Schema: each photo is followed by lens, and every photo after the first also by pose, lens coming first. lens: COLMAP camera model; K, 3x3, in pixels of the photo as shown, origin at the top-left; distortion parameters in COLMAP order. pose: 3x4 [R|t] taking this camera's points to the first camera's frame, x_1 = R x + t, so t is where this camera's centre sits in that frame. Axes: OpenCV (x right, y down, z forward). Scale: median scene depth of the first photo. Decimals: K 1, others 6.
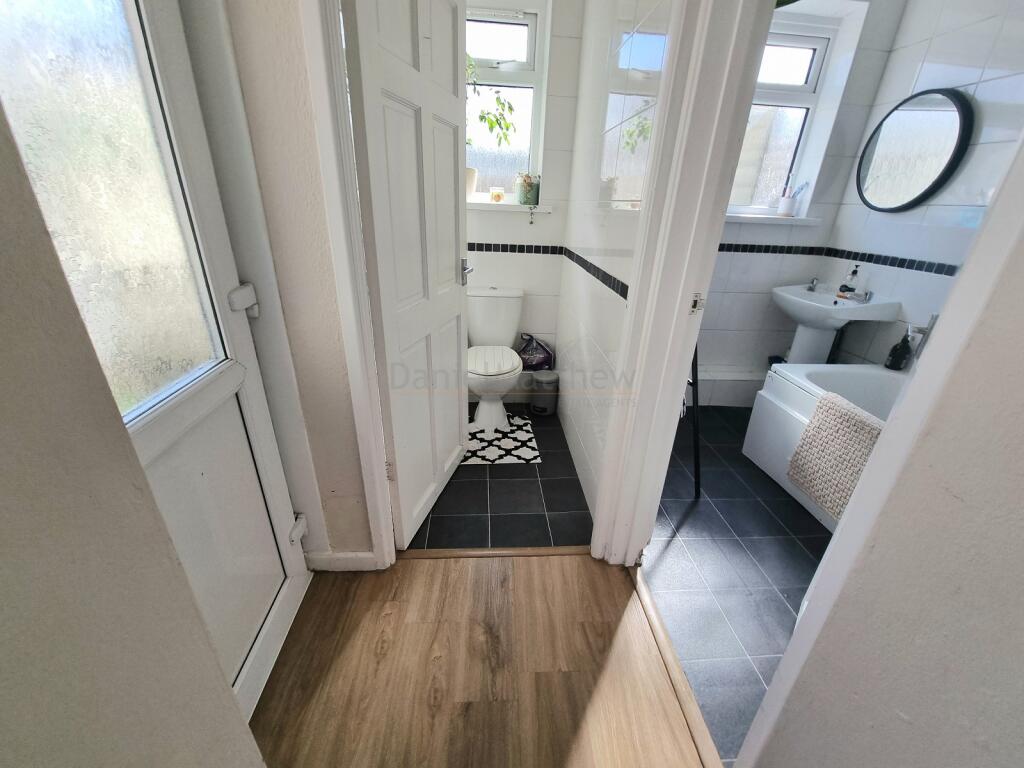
lens RADIAL K [[424.8, 0, 527.5], [0, 424.8, 393.6], [0, 0, 1]] dist [-0.000563, -0.000135]
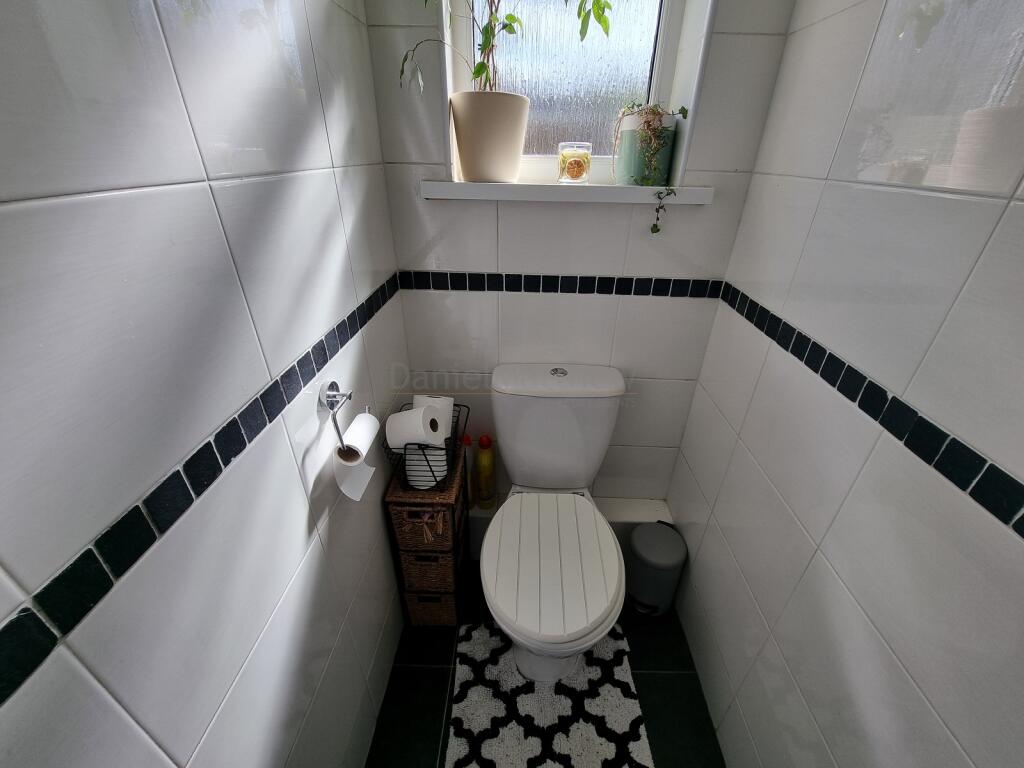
lens RADIAL K [[424.8, 0, 527.5], [0, 424.8, 393.6], [0, 0, 1]] dist [-0.000563, -0.000135]
pose [[0.994553, 0.028350, -0.100299, -0.069541], [-0.018533, 0.995064, 0.097488, -0.279345], [0.102568, -0.095098, 0.990170, 0.556588]]
